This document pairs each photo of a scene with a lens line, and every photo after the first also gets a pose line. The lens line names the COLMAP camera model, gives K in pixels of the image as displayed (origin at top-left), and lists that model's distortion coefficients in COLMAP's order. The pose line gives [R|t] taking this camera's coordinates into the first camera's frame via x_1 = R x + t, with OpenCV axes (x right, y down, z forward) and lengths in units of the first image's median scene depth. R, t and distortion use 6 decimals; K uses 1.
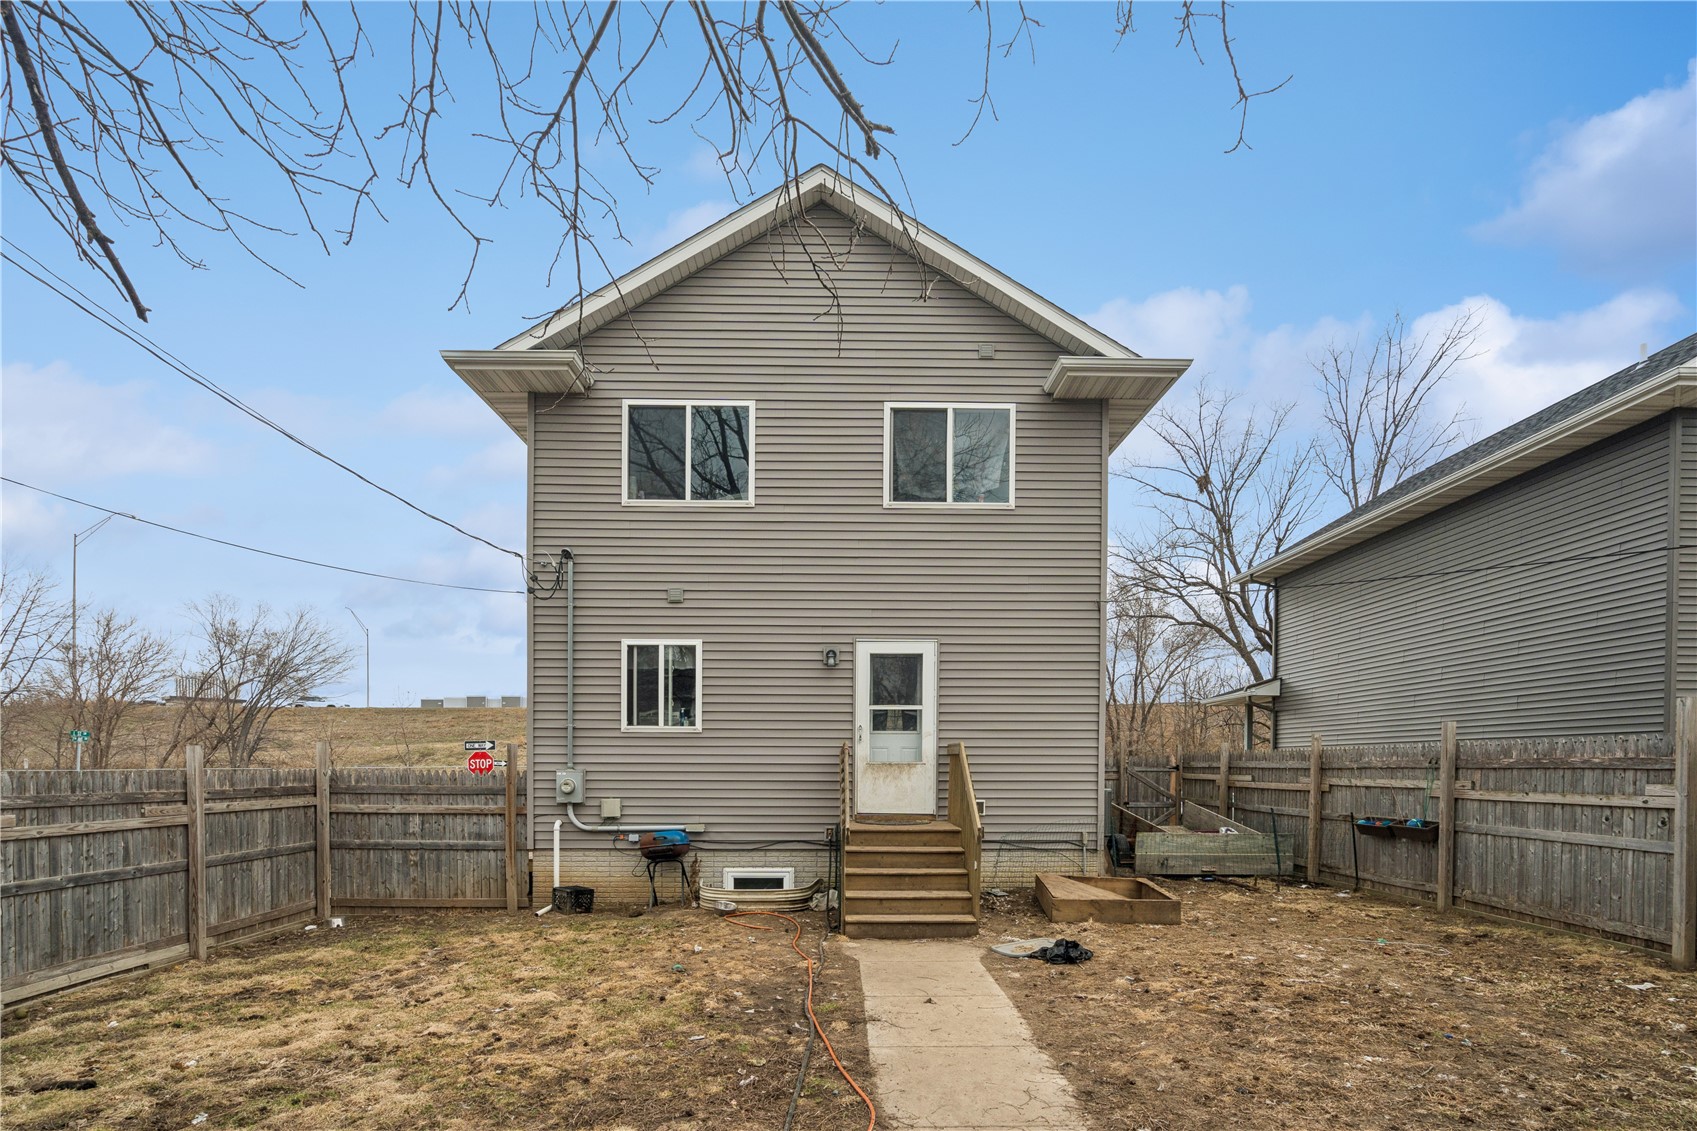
lens RADIAL K [[770.8, 0, 852.5], [0, 770.8, 772.6], [0, 0, 1]] dist [-0.005897, 0.003546]
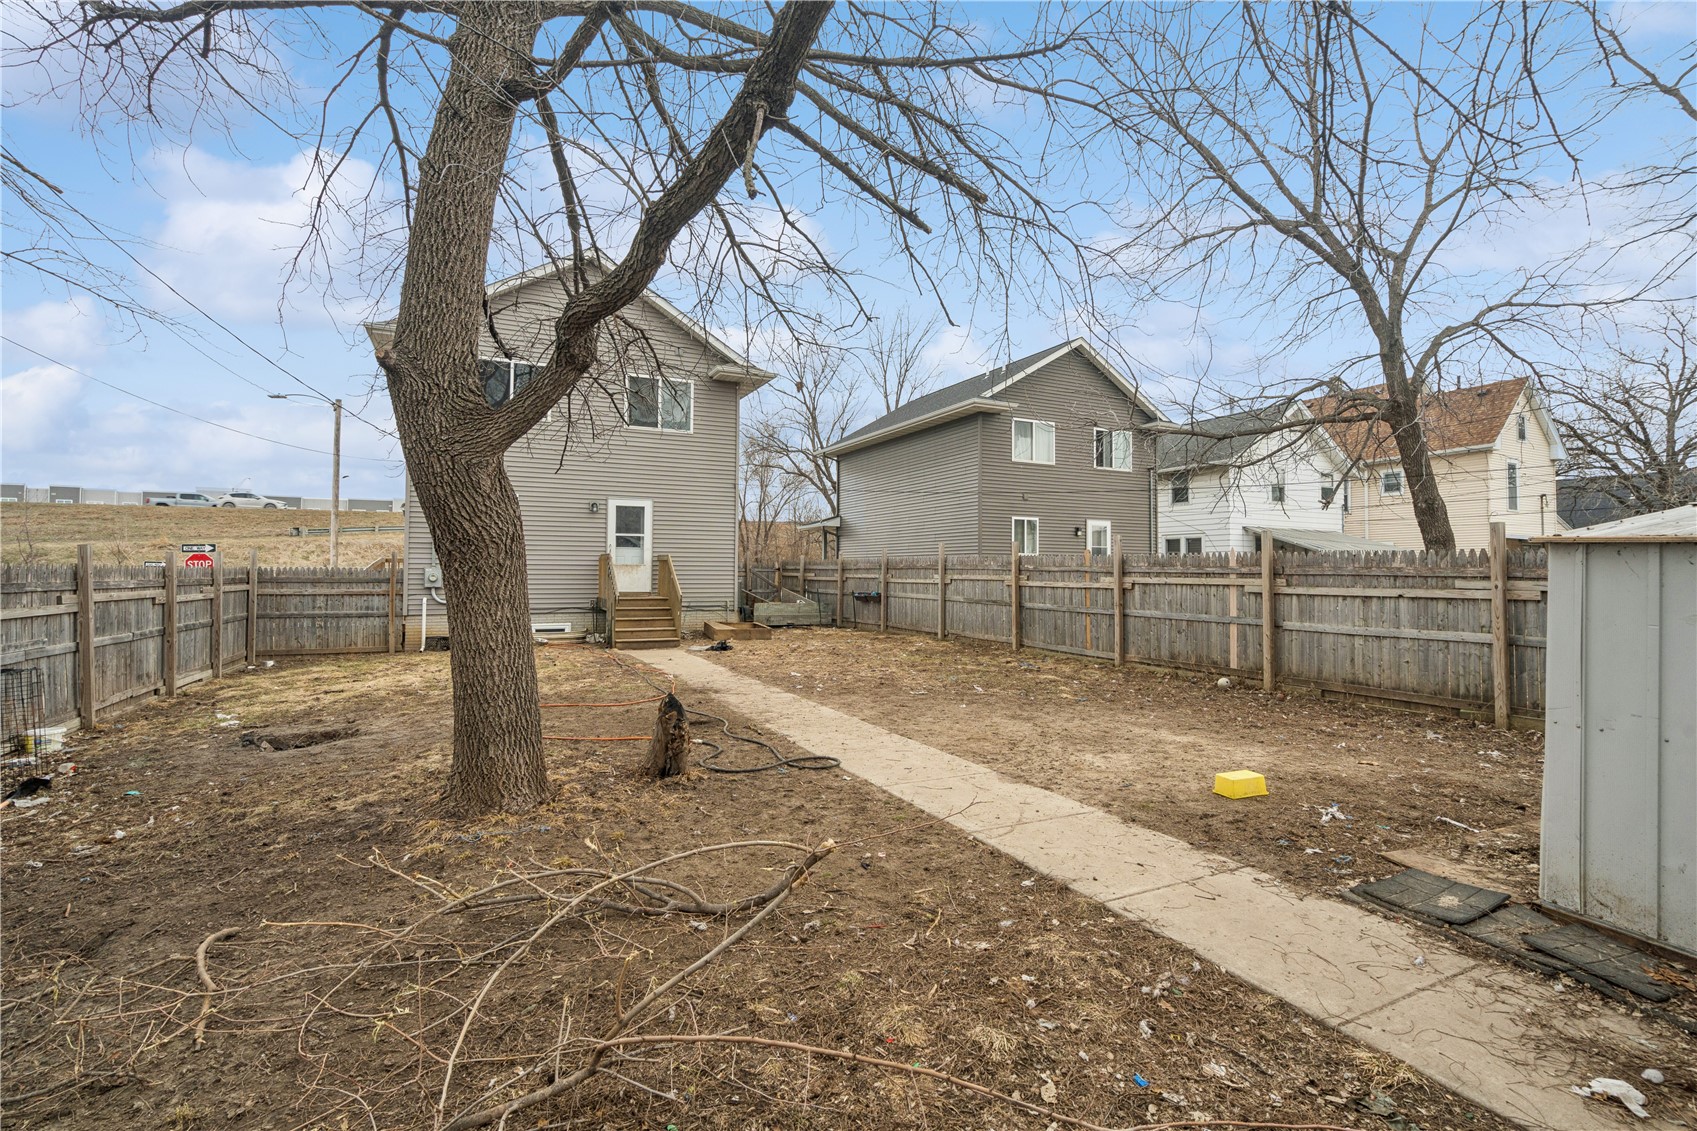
lens RADIAL K [[770.8, 0, 850.7], [0, 770.8, 570.4], [0, 0, 1]] dist [-0.005897, 0.003546]
pose [[0.895511, 0.003406, 0.445025, -0.290804], [0.001256, 0.999947, -0.010180, 0.020335], [-0.445037, 0.009675, 0.895460, -0.891855]]
